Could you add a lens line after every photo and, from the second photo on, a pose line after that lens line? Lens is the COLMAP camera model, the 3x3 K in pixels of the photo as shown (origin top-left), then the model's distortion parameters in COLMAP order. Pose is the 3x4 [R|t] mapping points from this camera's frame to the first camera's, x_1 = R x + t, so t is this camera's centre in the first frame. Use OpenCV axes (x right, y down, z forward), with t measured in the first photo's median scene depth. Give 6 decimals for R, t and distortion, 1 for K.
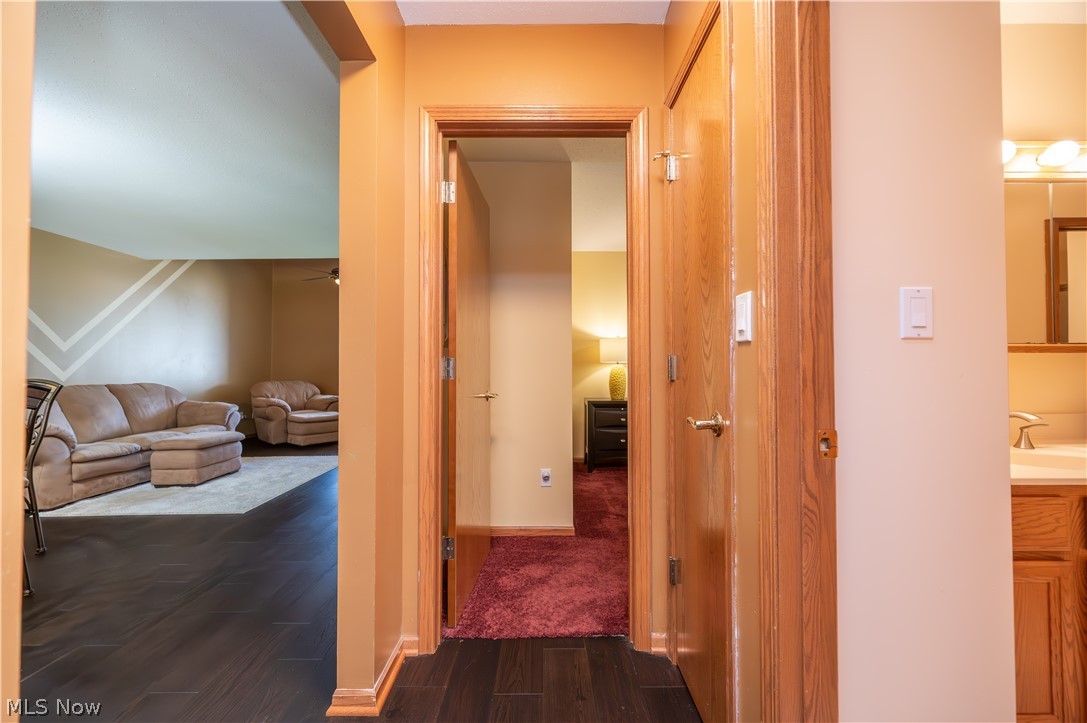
lens RADIAL K [[428.8, 0, 538.4], [0, 428.8, 364.2], [0, 0, 1]] dist [-0.000262, -0.000357]
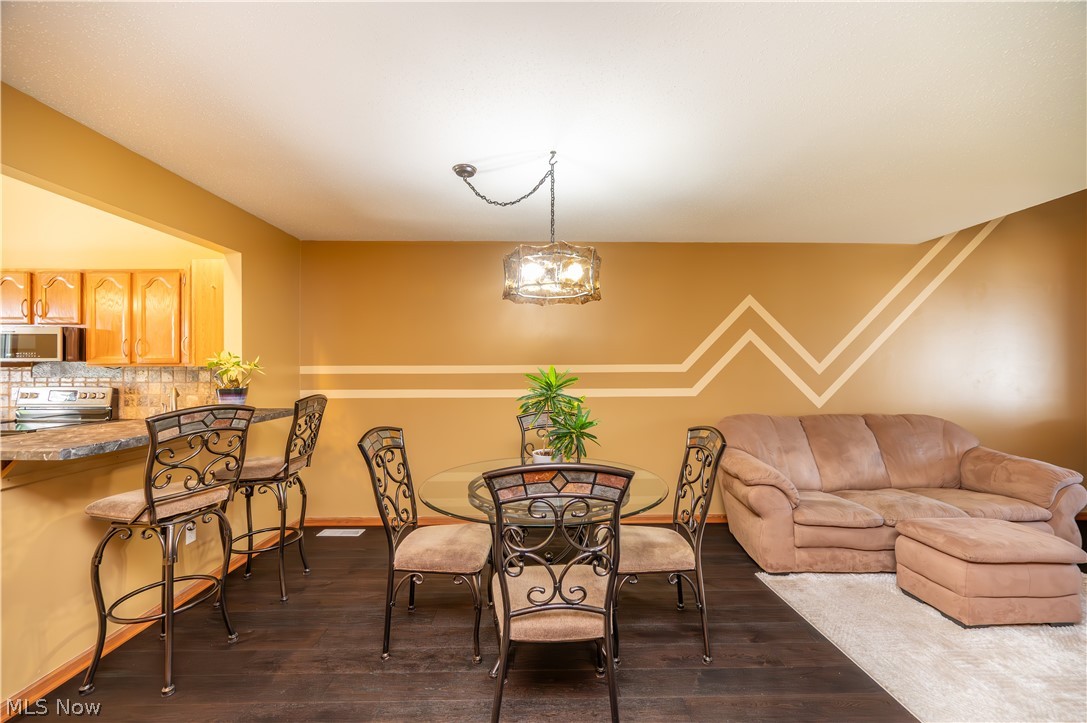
lens RADIAL K [[428.8, 0, 551.6], [0, 428.8, 361.0], [0, 0, 1]] dist [-0.000262, -0.000357]
pose [[0.026220, -0.012620, -0.999577, -0.208747], [0.012417, 0.999847, -0.012298, -0.043985], [0.999579, -0.012090, 0.026373, 0.366014]]
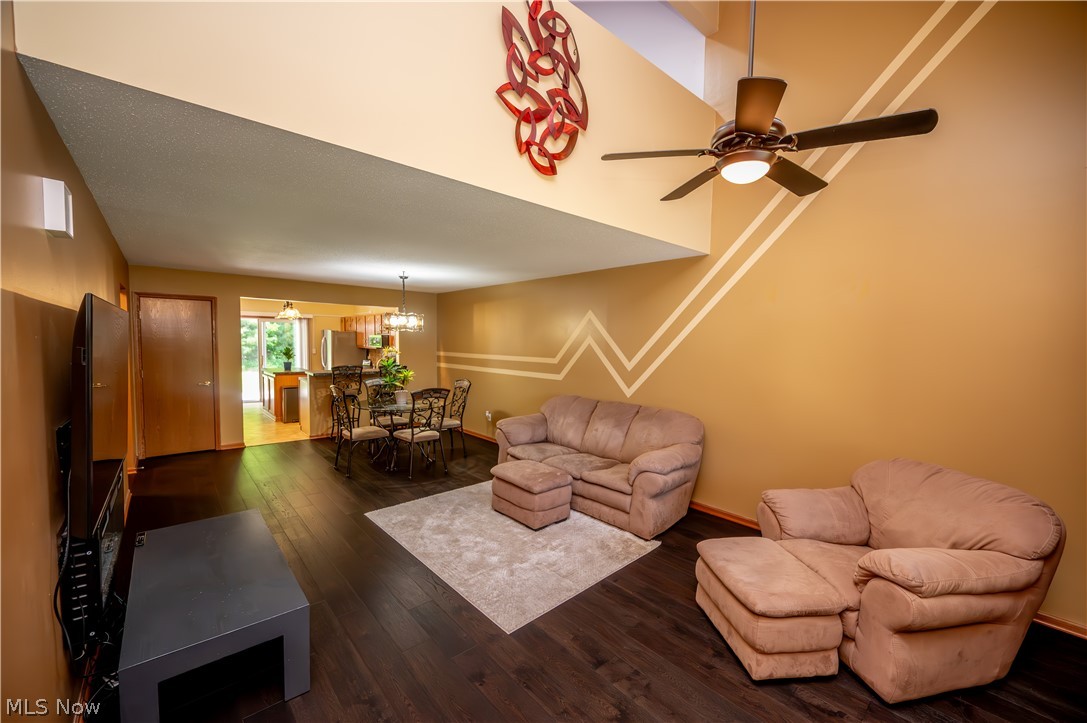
lens RADIAL K [[428.8, 0, 544.0], [0, 428.8, 367.1], [0, 0, 1]] dist [-0.000262, -0.000357]
pose [[-0.742689, 0.030280, -0.668952, -0.179726], [-0.008145, 0.998495, 0.054240, -0.081908], [0.669587, 0.045732, -0.741324, 1.418484]]
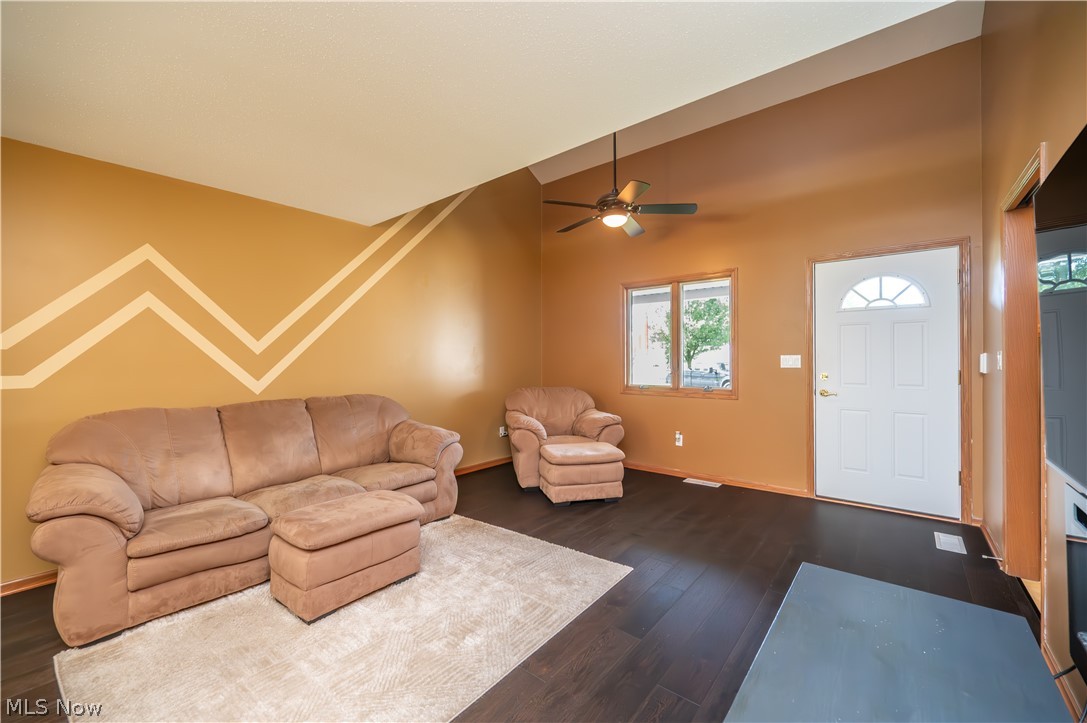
lens RADIAL K [[428.8, 0, 542.3], [0, 428.8, 357.8], [0, 0, 1]] dist [-0.000262, -0.000357]
pose [[0.771814, -0.006594, -0.635814, -0.218602], [0.013151, 0.999898, 0.005595, -0.017220], [0.635713, -0.012680, 0.771822, 0.629821]]
